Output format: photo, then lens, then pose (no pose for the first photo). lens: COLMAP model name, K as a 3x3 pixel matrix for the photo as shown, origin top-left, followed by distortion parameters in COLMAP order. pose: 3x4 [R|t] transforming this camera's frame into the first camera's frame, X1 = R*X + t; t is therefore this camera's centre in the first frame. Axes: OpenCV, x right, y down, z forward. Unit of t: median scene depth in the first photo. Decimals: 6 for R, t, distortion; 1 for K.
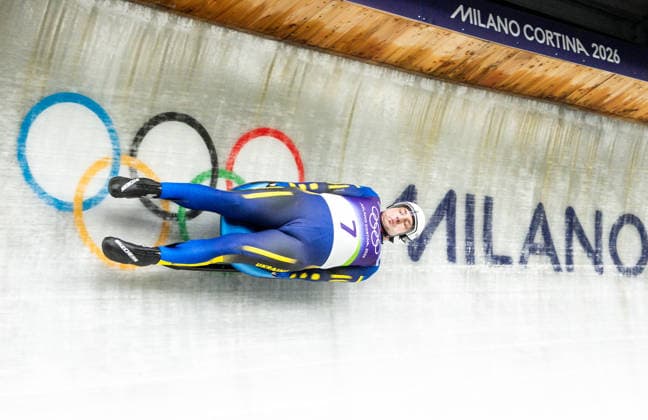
lens RADIAL K [[1532.1, 0, 324.0], [0, 1532.1, 210.0], [0, 0, 1]] dist [0.031914, 0.079815]
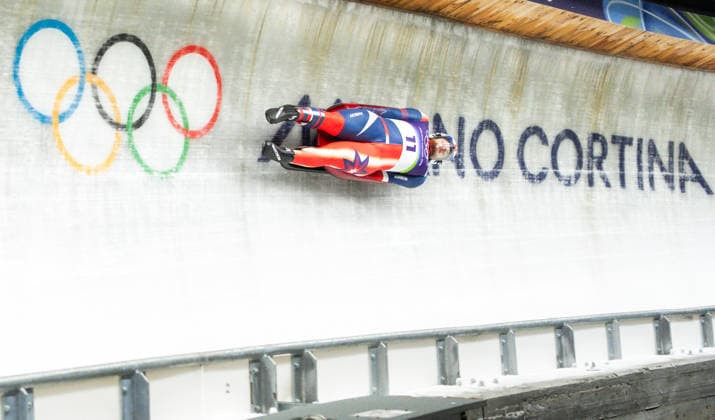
lens RADIAL K [[2561.3, 0, 357.5], [0, 2561.3, 210.0], [0, 0, 1]] dist [0.491360, -0.379288]
pose [[0.976270, 0.008787, 0.216380, -0.306816], [-0.024038, 0.997399, 0.067951, -0.061254], [-0.215220, -0.071540, 0.973942, -0.791564]]
